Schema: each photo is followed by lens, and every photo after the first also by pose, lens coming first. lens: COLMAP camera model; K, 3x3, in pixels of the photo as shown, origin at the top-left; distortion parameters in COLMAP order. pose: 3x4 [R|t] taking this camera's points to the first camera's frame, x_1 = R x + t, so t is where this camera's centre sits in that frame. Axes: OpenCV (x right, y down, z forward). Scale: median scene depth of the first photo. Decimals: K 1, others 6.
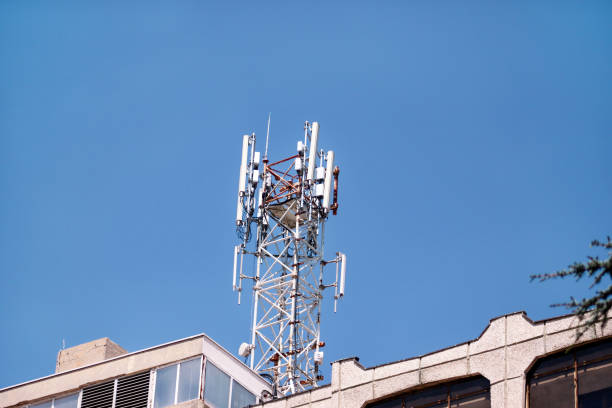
lens RADIAL K [[2189.6, 0, 306.0], [0, 2189.6, 204.0], [0, 0, 1]] dist [-0.099123, -2.743031]
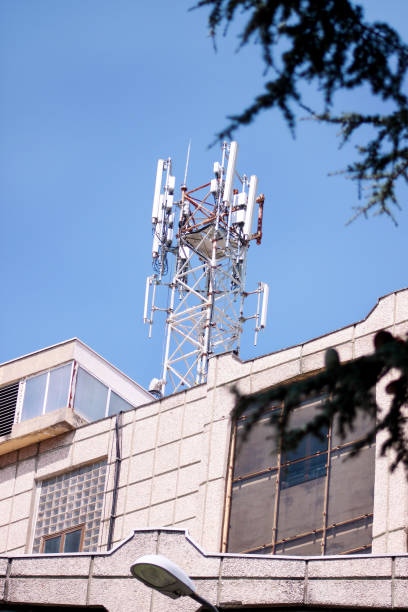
lens RADIAL K [[2189.6, 0, 204.0], [0, 2189.6, 306.0], [0, 0, 1]] dist [-0.099123, -2.743031]
pose [[0.997276, -0.014847, -0.072254, 0.057977], [0.012467, 0.999369, -0.033274, 0.062883], [0.072703, 0.032282, 0.996831, 0.087771]]
